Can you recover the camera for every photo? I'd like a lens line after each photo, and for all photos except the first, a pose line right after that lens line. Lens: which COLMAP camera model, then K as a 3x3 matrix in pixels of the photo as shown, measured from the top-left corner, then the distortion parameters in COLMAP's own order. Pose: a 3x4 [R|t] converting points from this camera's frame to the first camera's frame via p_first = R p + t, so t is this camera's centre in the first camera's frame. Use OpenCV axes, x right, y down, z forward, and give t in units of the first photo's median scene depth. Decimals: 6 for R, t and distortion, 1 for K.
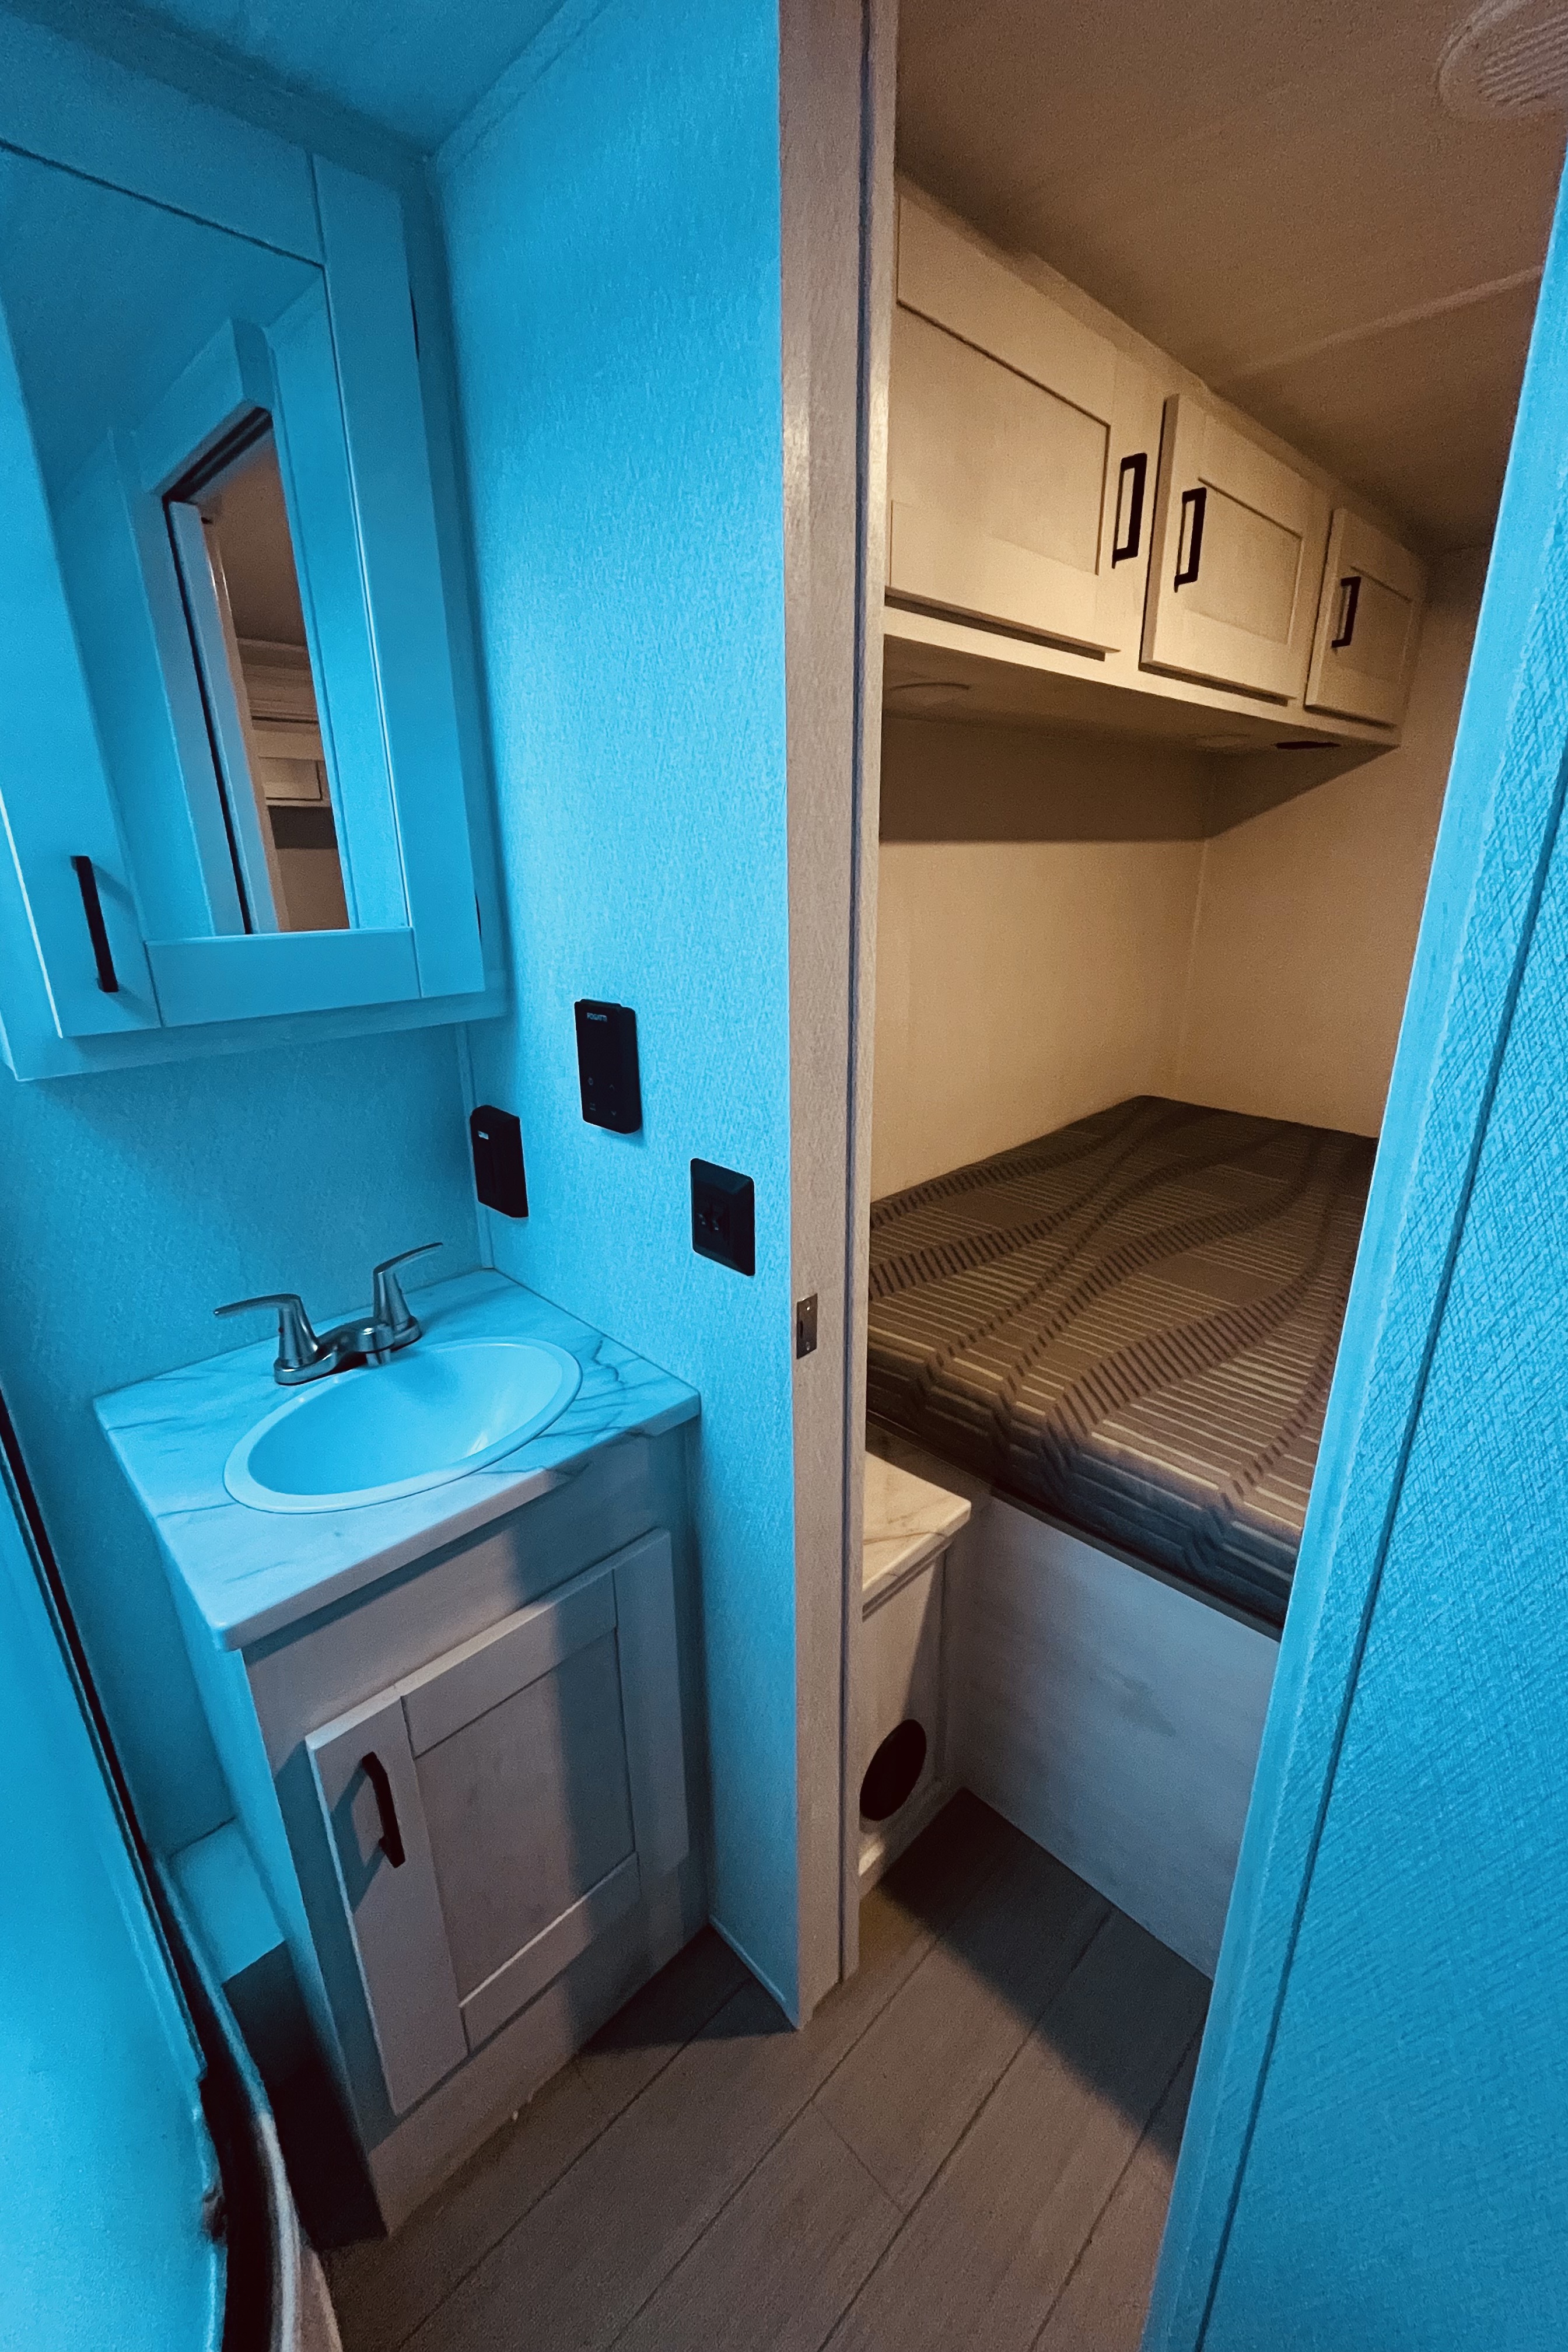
lens RADIAL K [[951.2, 0, 785.2], [0, 951.2, 1176.1], [0, 0, 1]] dist [-0.003678, -0.000223]
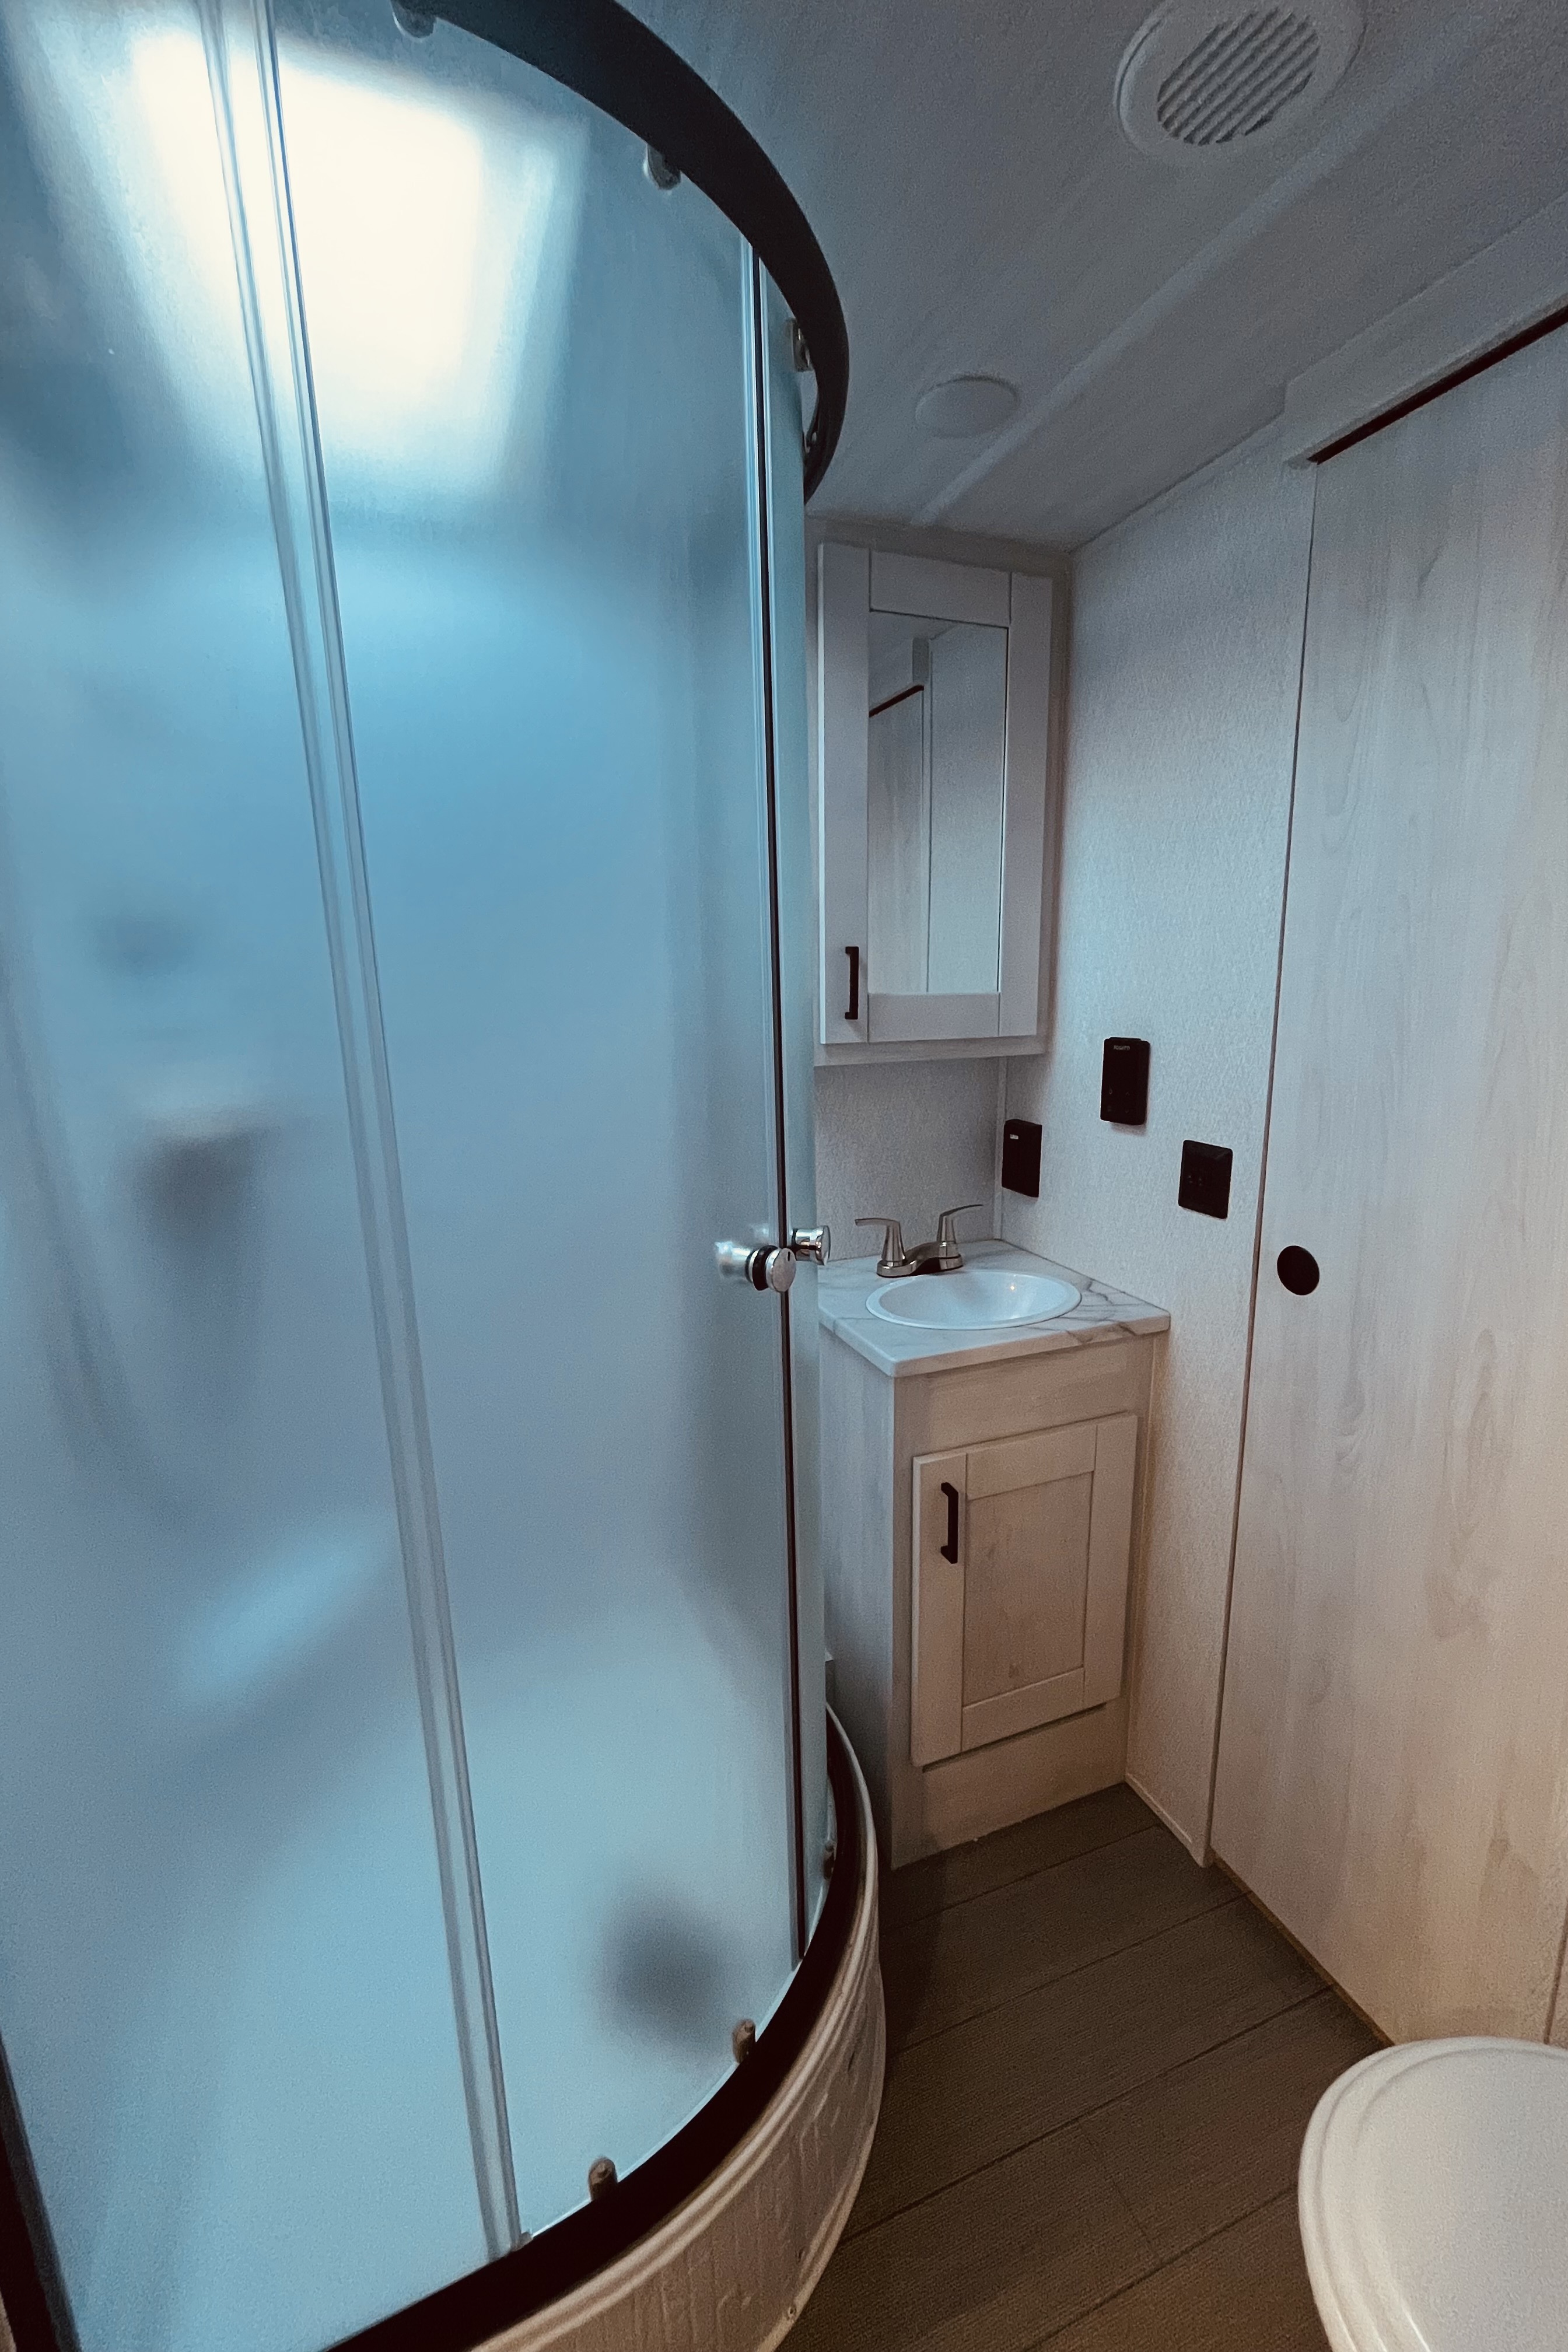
lens RADIAL K [[951.2, 0, 787.8], [0, 951.2, 1171.2], [0, 0, 1]] dist [-0.003678, -0.000223]
pose [[0.918494, 0.072847, -0.388666, -0.076760], [-0.119060, 0.988221, -0.096142, 0.219068], [0.377085, 0.134580, 0.916349, -0.523104]]
